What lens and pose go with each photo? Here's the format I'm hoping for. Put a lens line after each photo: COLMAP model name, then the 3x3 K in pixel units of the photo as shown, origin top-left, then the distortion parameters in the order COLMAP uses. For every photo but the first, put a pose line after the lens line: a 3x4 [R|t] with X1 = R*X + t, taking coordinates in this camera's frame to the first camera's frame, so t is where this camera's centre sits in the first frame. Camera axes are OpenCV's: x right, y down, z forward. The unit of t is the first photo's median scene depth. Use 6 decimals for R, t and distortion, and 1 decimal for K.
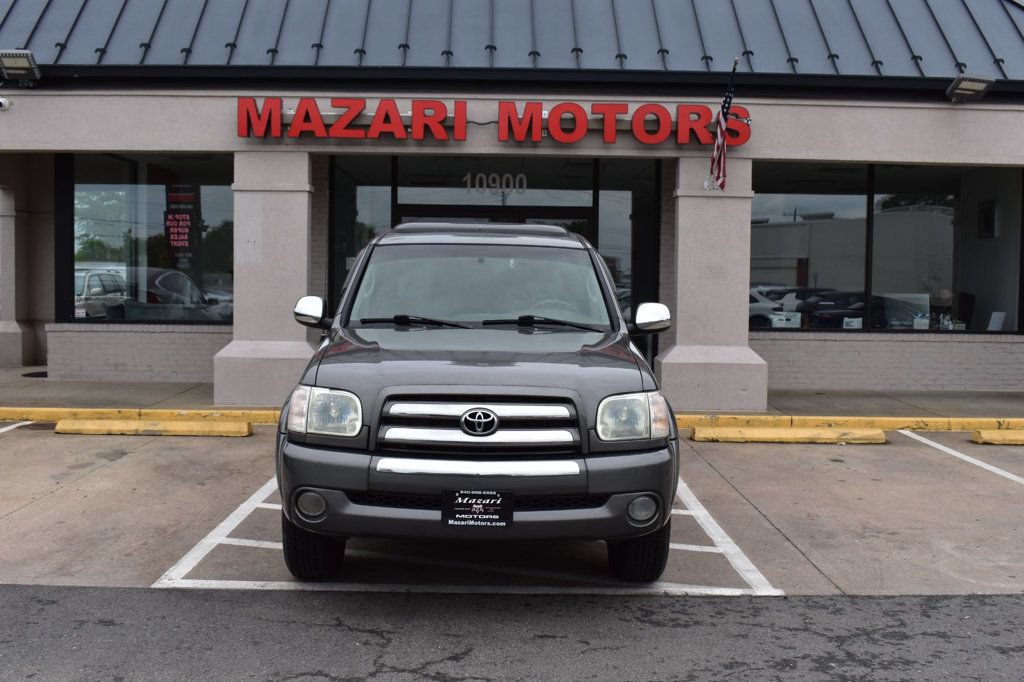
lens RADIAL K [[1247.7, 0, 514.3], [0, 1247.7, 346.2], [0, 0, 1]] dist [-0.067580, 0.000000]
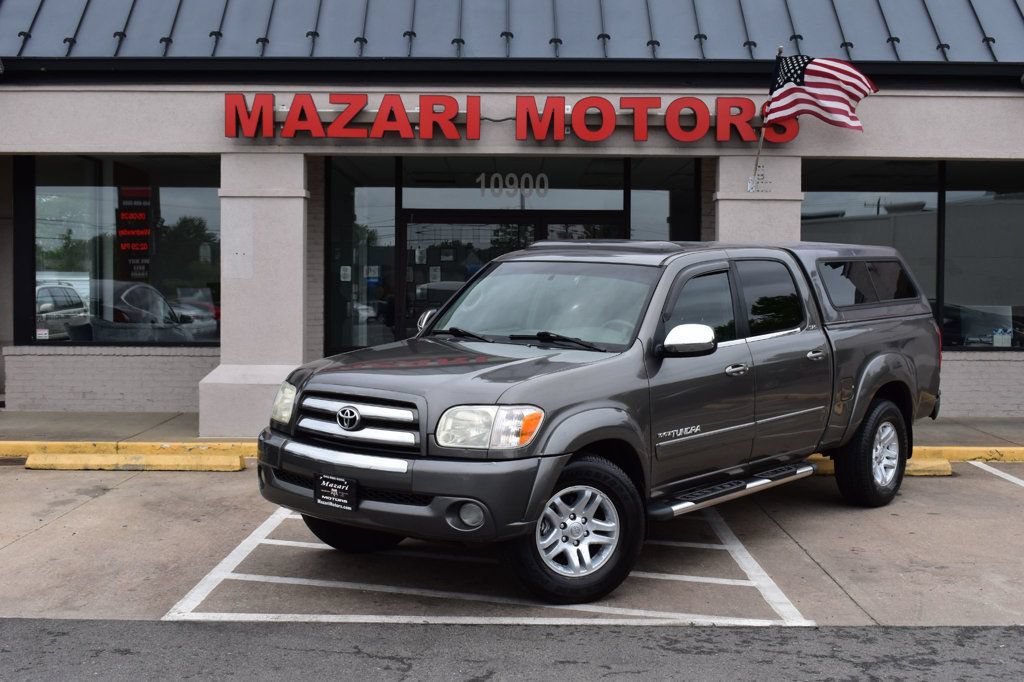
lens RADIAL K [[1247.7, 0, 514.0], [0, 1247.7, 346.2], [0, 0, 1]] dist [-0.067580, 0.000000]
pose [[0.999858, -0.006171, -0.015649, -0.001244], [0.005874, 0.999803, -0.018969, 0.000351], [0.015763, 0.018874, 0.999698, 0.110110]]
